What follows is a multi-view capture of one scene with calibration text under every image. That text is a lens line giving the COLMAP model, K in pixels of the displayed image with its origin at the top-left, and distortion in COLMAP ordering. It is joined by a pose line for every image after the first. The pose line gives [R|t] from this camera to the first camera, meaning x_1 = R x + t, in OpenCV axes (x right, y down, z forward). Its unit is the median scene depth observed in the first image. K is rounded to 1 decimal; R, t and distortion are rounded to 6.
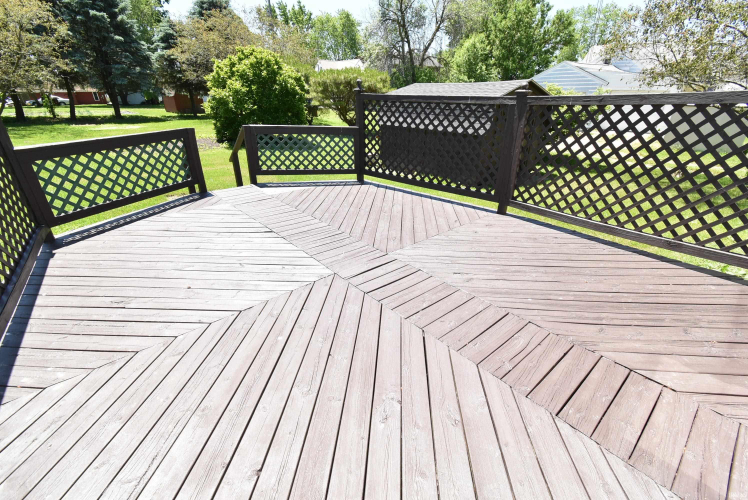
lens RADIAL K [[330.5, 0, 374.0], [0, 330.5, 249.4], [0, 0, 1]] dist [0.009408, -0.003370]
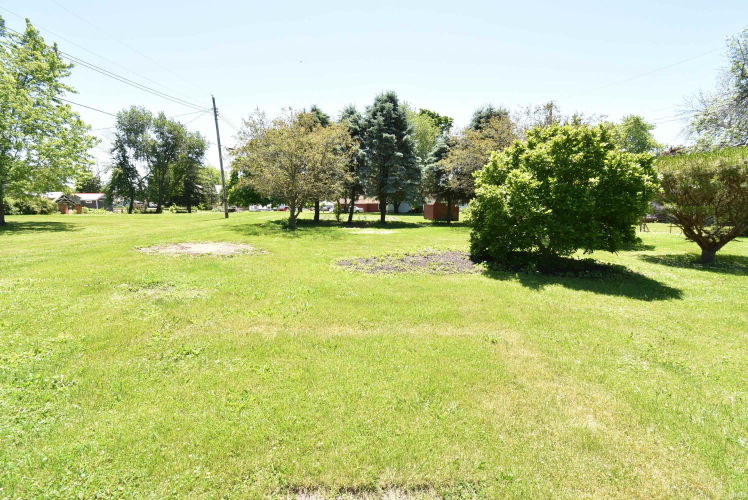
lens RADIAL K [[330.5, 0, 374.2], [0, 330.5, 250.2], [0, 0, 1]] dist [0.009408, -0.003370]
pose [[0.774681, 0.079572, -0.627326, -0.134527], [-0.264899, 0.941646, -0.207680, -0.099258], [0.574194, 0.327064, 0.750553, 0.248209]]
